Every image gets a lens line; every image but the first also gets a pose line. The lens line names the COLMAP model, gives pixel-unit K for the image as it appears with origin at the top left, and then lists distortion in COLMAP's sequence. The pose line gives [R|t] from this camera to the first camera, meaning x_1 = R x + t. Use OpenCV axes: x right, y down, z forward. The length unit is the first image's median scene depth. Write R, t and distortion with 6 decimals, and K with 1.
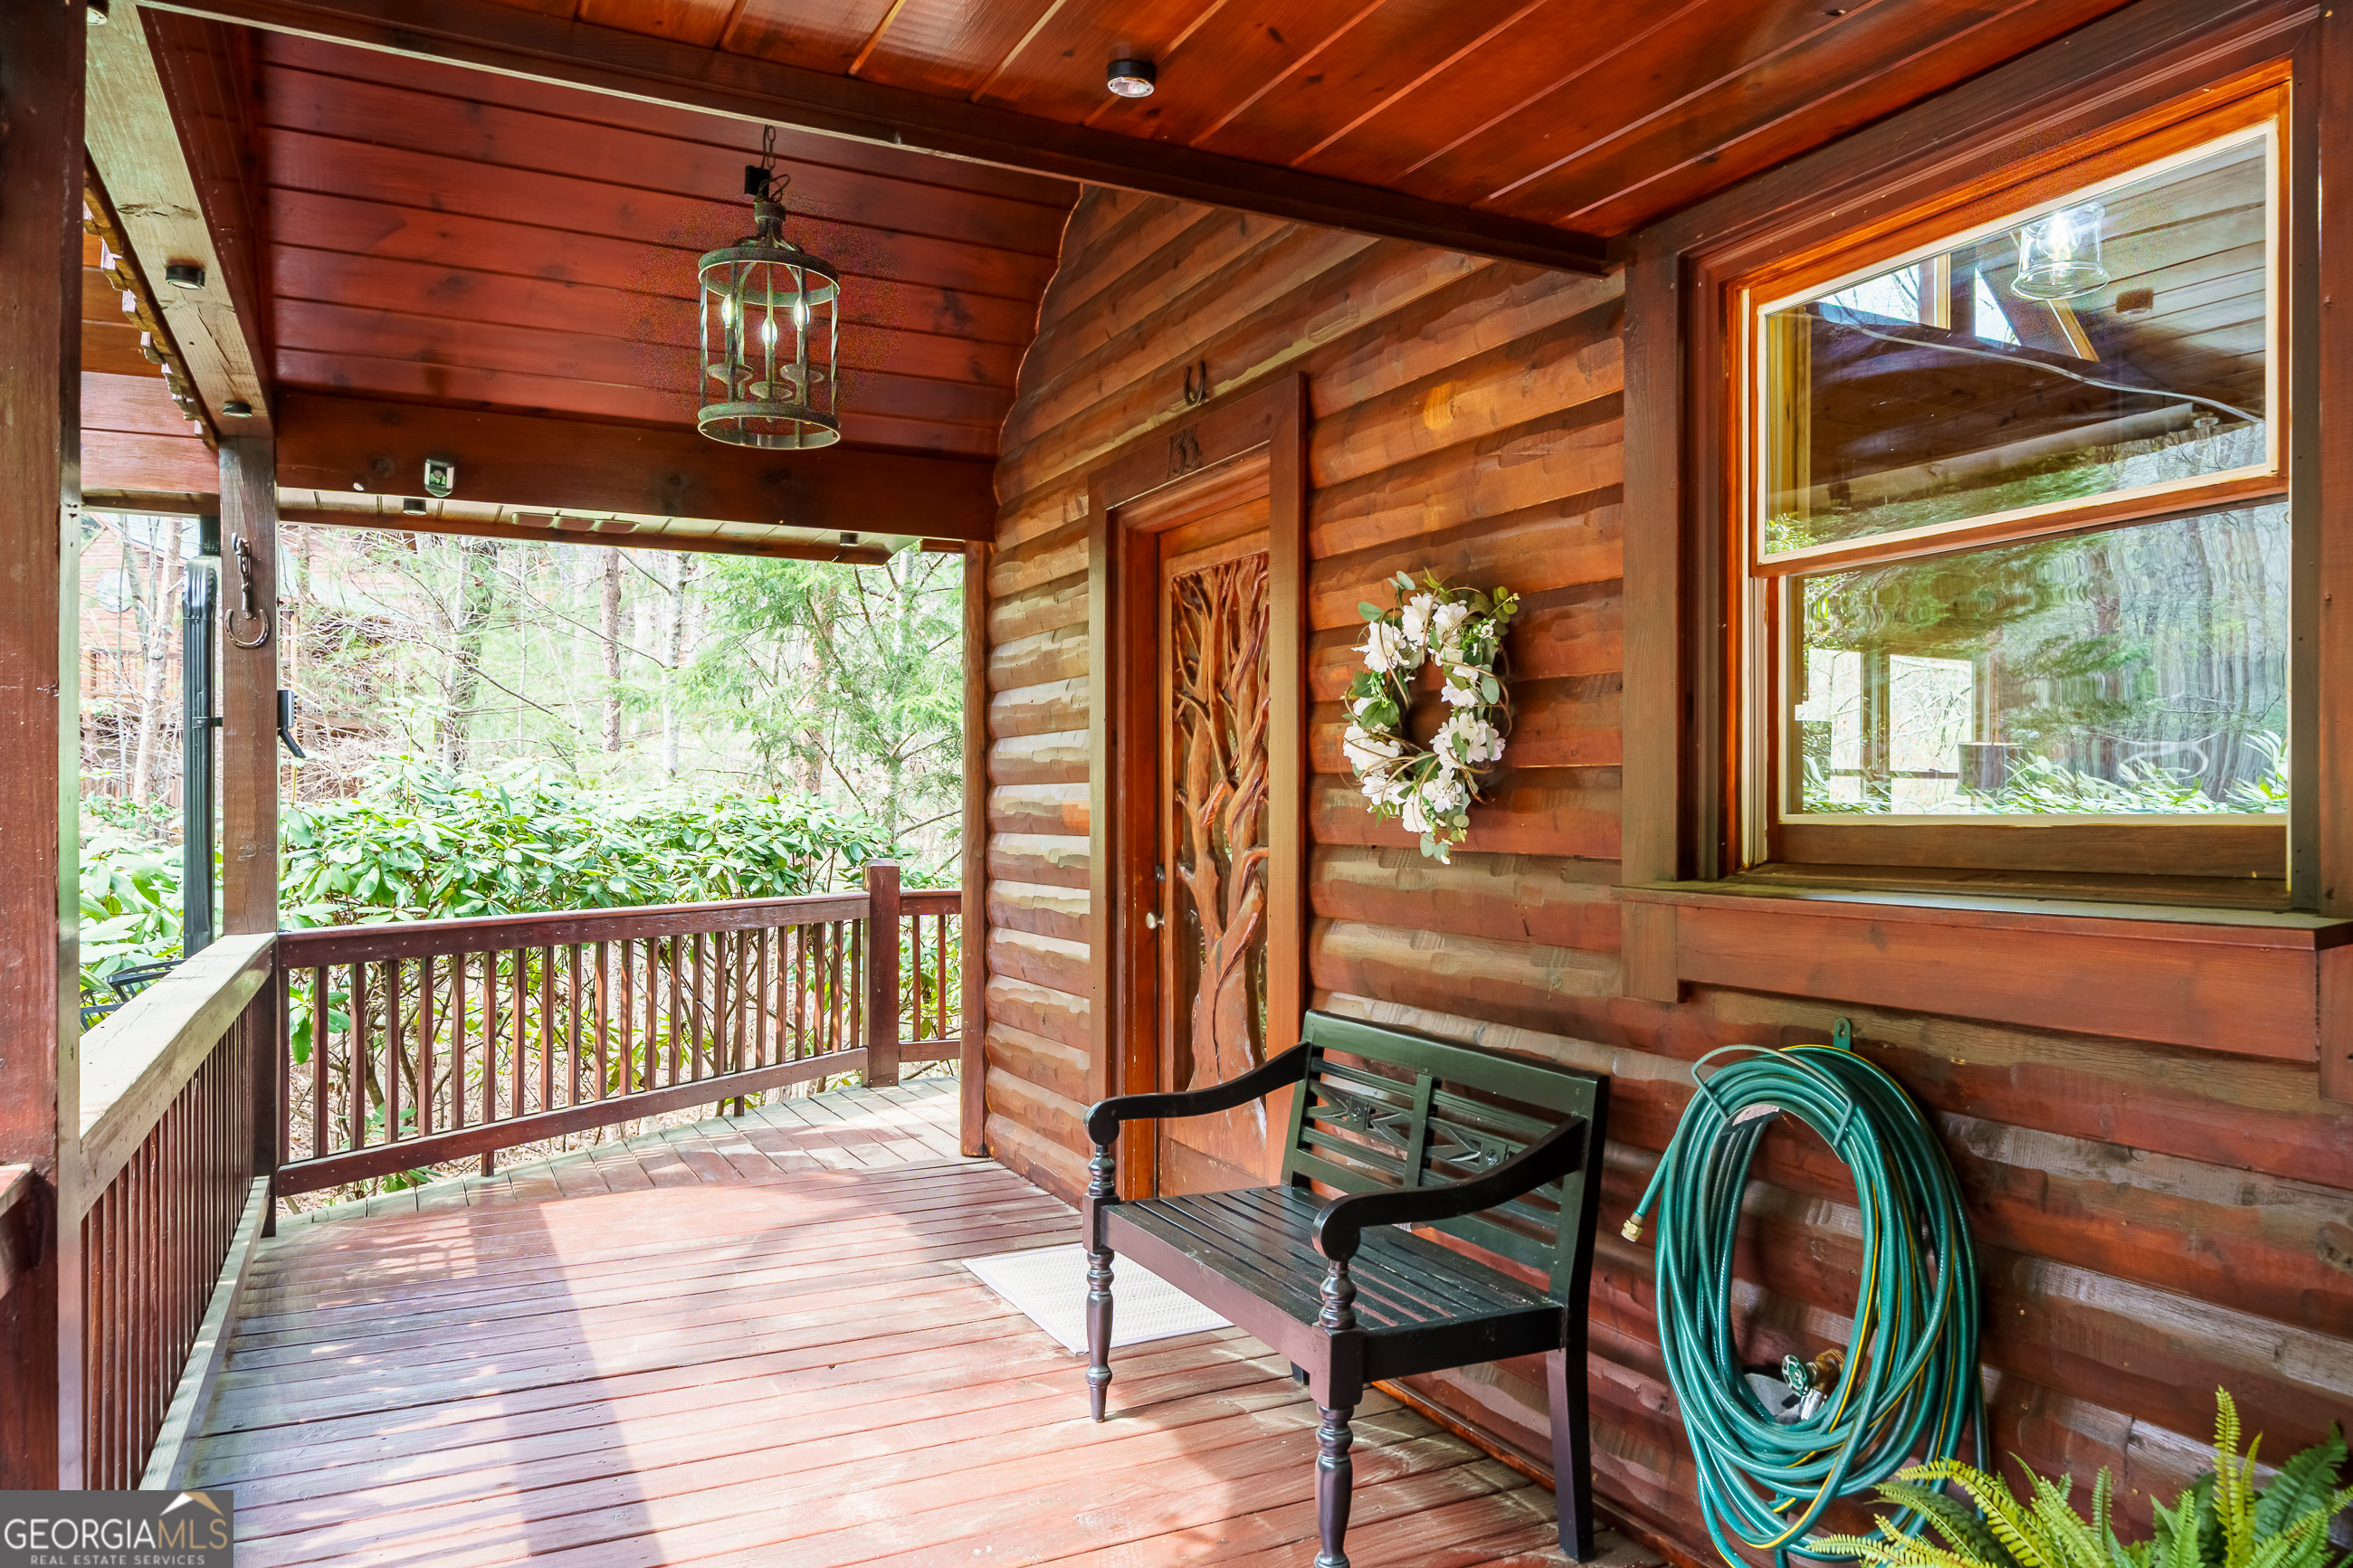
lens RADIAL K [[1555.7, 0, 1183.0], [0, 1555.7, 789.7], [0, 0, 1]] dist [0.003169, 0.000297]
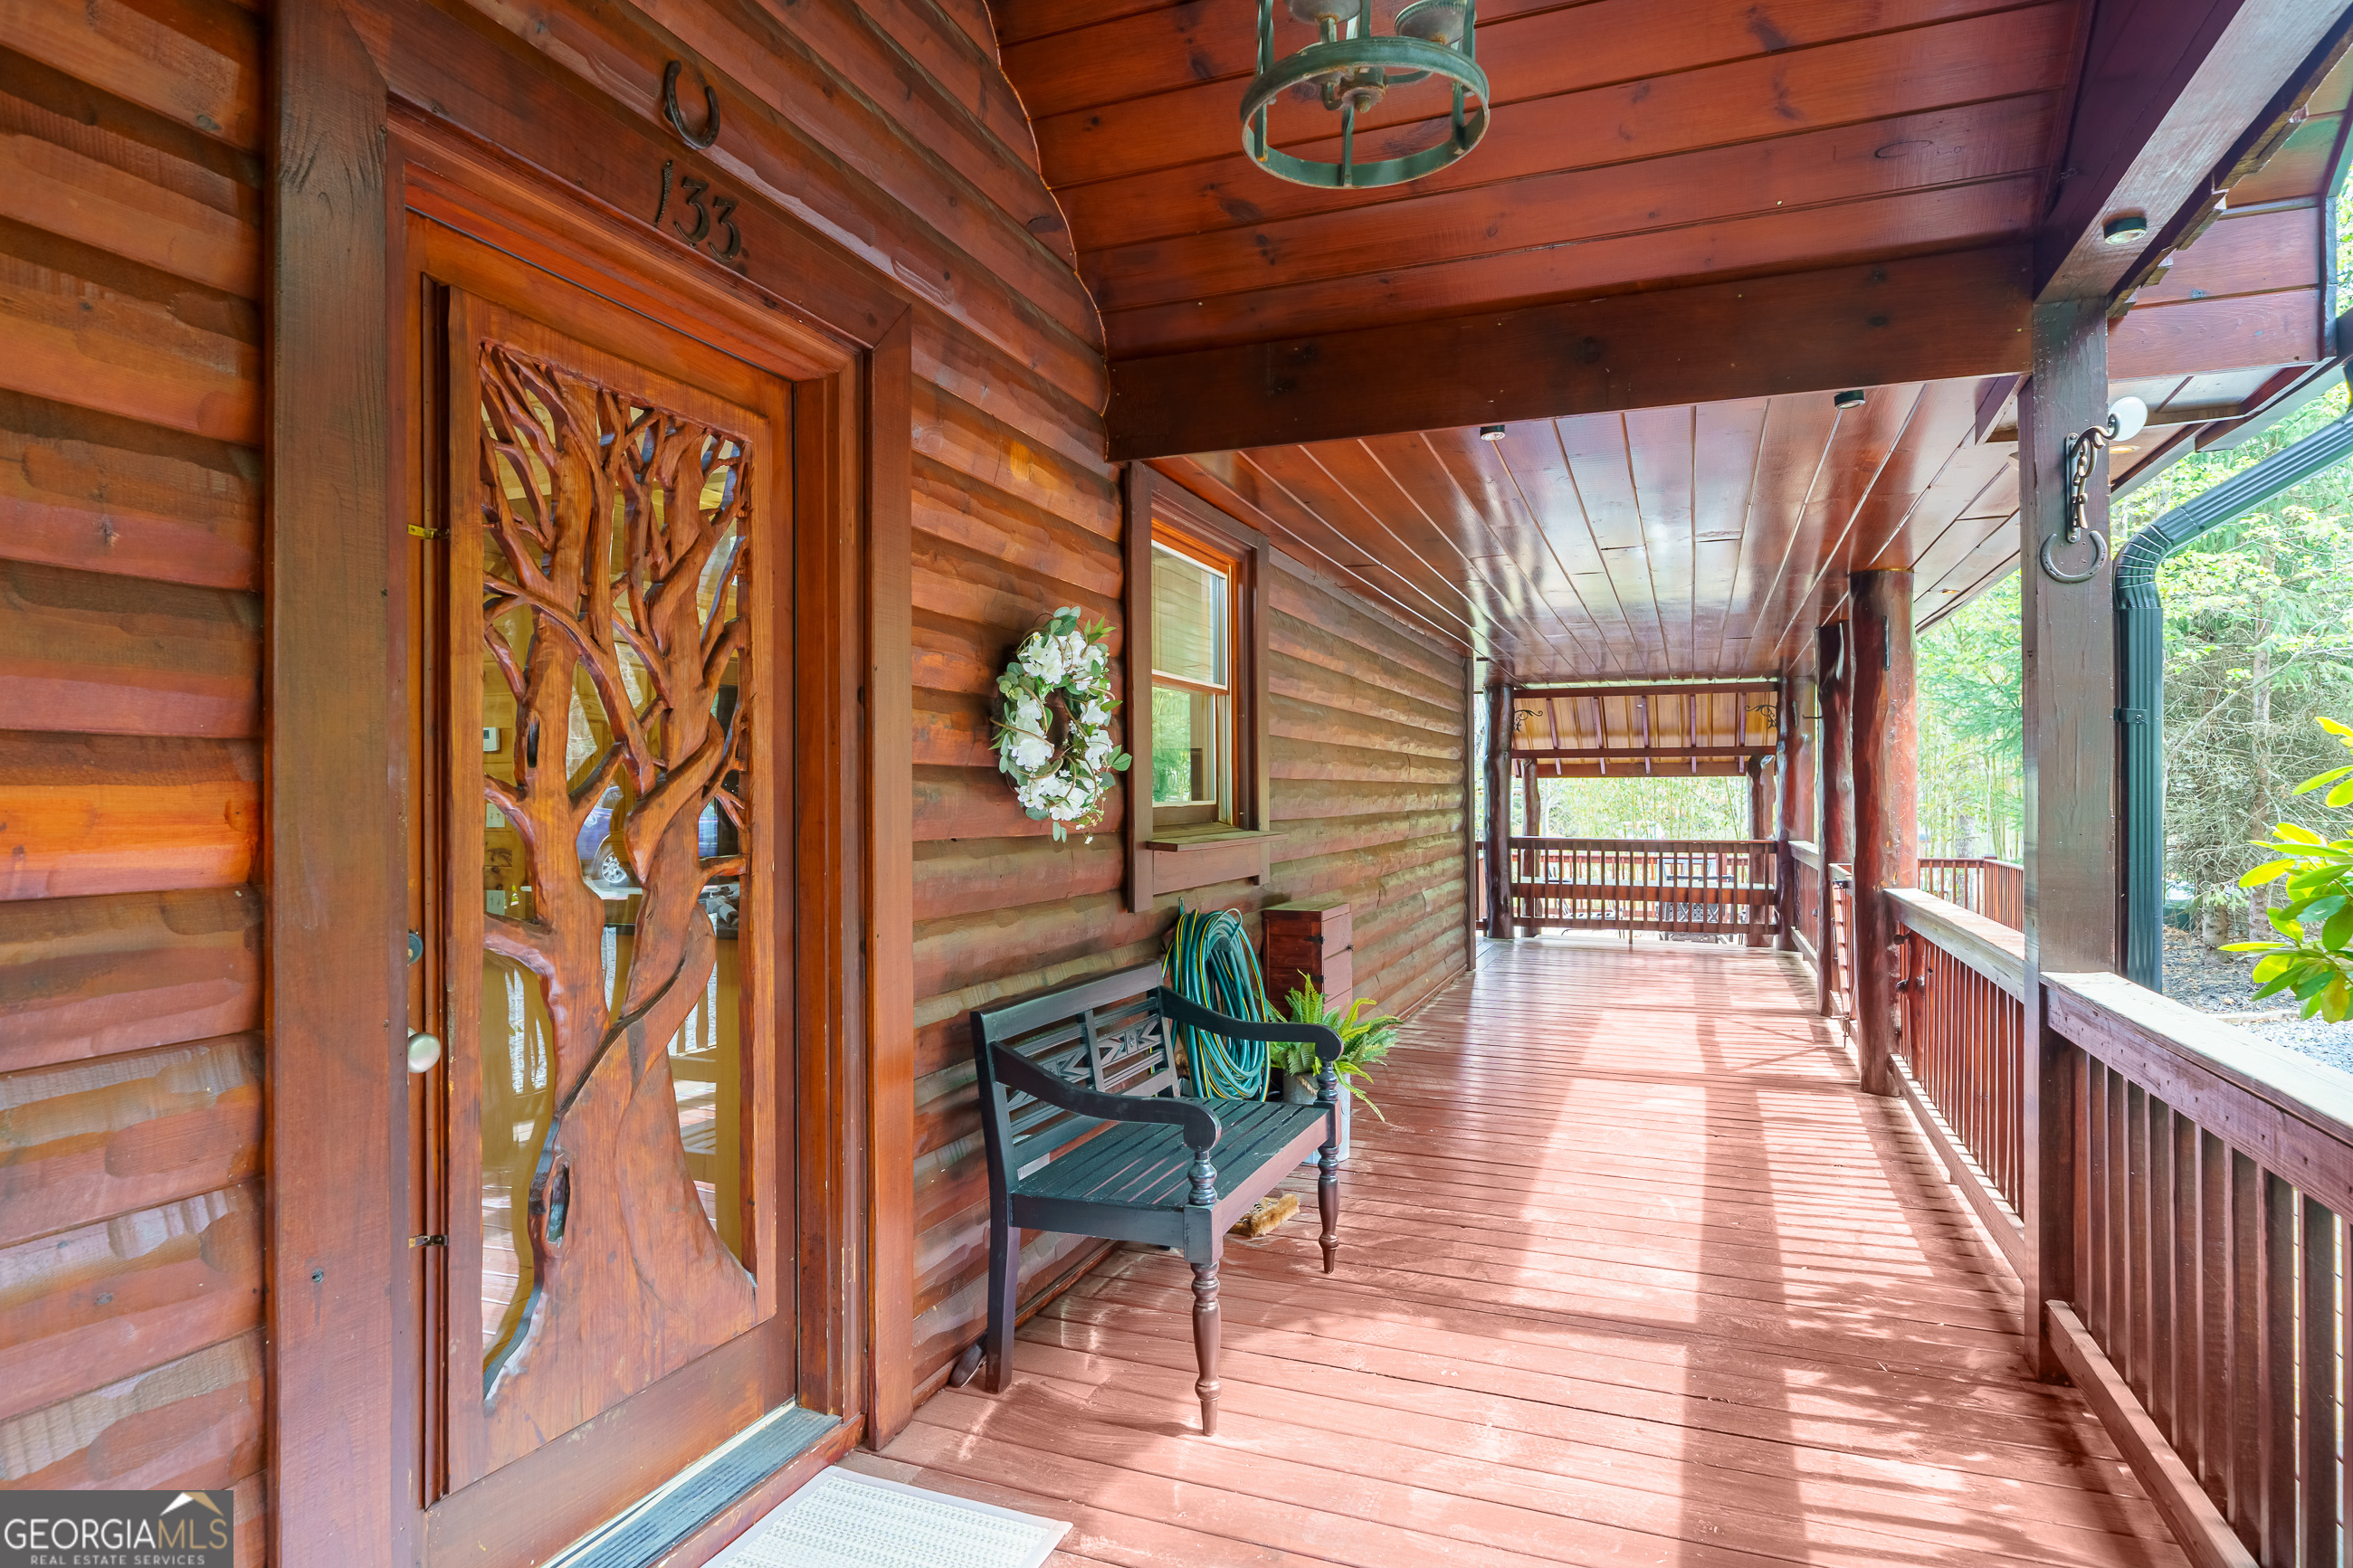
lens RADIAL K [[1311.8, 0, 1183.9], [0, 1311.8, 796.1], [0, 0, 1]] dist [-0.002114, -0.000125]
pose [[-0.672386, 0.000972, 0.740200, -0.668521], [-0.007647, 0.999937, -0.008258, 0.013737], [-0.740162, -0.011213, -0.672336, 1.608988]]
